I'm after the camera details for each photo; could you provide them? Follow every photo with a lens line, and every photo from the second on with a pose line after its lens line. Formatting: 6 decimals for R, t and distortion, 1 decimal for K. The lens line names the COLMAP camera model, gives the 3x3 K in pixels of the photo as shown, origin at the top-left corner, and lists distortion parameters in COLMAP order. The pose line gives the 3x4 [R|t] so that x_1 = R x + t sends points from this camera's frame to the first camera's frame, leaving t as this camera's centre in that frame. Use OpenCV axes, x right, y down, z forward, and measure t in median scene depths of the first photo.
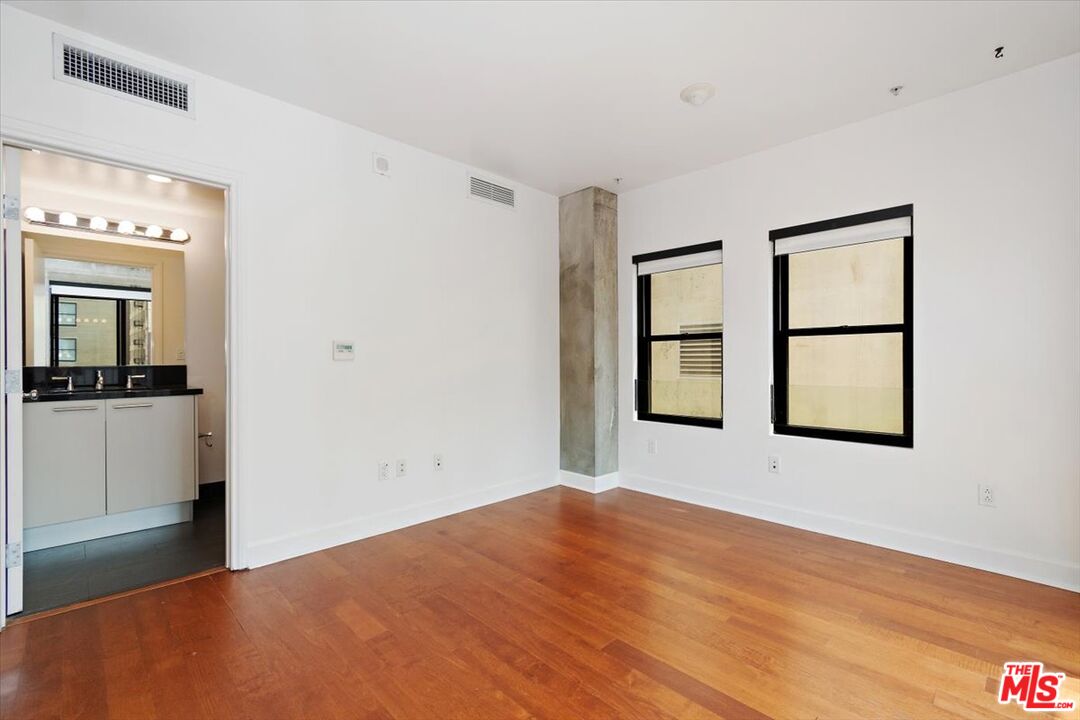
lens RADIAL K [[479.4, 0, 542.1], [0, 479.4, 361.2], [0, 0, 1]] dist [0.001973, 0.000122]
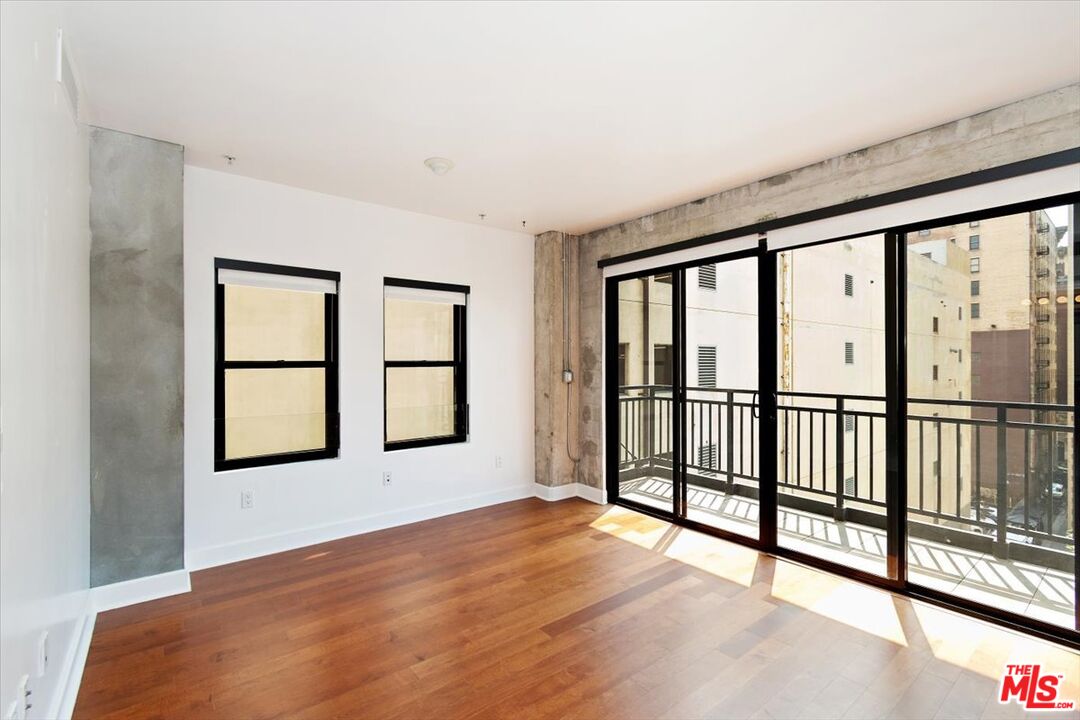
lens RADIAL K [[477.2, 0, 540.4], [0, 477.2, 358.7], [0, 0, 1]] dist [0.001696, -0.000154]
pose [[0.107207, 0.011607, 0.994169, -0.686981], [0.004075, 0.999918, -0.012113, -0.064088], [-0.994228, 0.005350, 0.107151, 0.551384]]
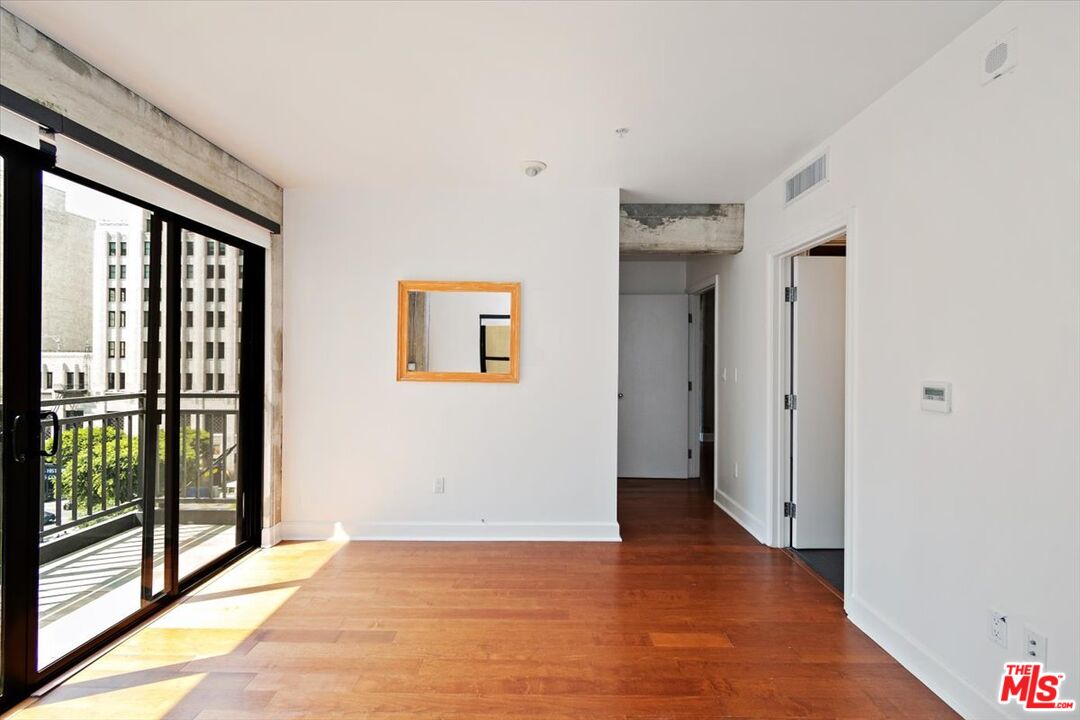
lens RADIAL K [[477.2, 0, 540.4], [0, 477.2, 358.7], [0, 0, 1]] dist [0.001696, -0.000154]
pose [[-0.711796, -0.003109, -0.702380, 0.428354], [-0.006278, 0.999978, 0.001935, -0.072421], [0.702359, 0.005787, -0.711800, 1.051705]]
